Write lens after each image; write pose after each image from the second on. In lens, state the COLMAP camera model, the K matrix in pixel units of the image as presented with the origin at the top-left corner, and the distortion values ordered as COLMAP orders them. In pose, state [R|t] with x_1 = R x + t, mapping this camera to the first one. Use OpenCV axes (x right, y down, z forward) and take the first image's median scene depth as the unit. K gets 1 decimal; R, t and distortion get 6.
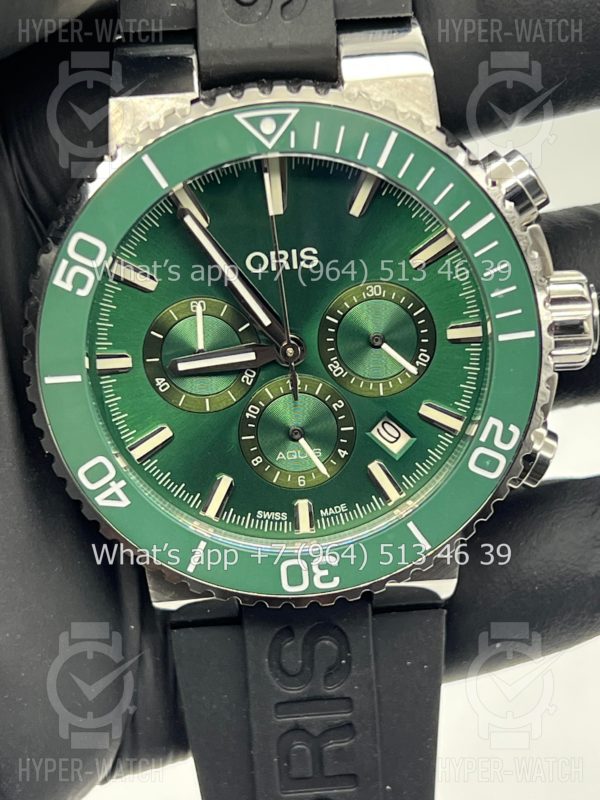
lens RADIAL K [[1830.4, 0, 300.0], [0, 1830.4, 400.0], [0, 0, 1]] dist [0.549962, 0.571655]
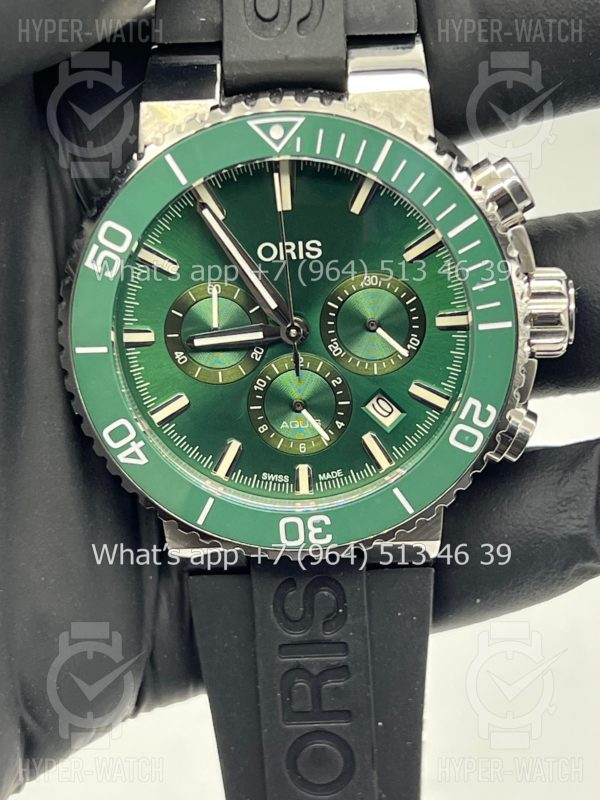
lens RADIAL K [[1830.4, 0, 300.0], [0, 1830.4, 400.0], [0, 0, 1]] dist [0.549962, 0.571655]
pose [[0.997505, 0.037467, -0.059838, 0.066285], [-0.036259, 0.999119, 0.021147, -0.008884], [0.060577, -0.018925, 0.997984, -0.118444]]
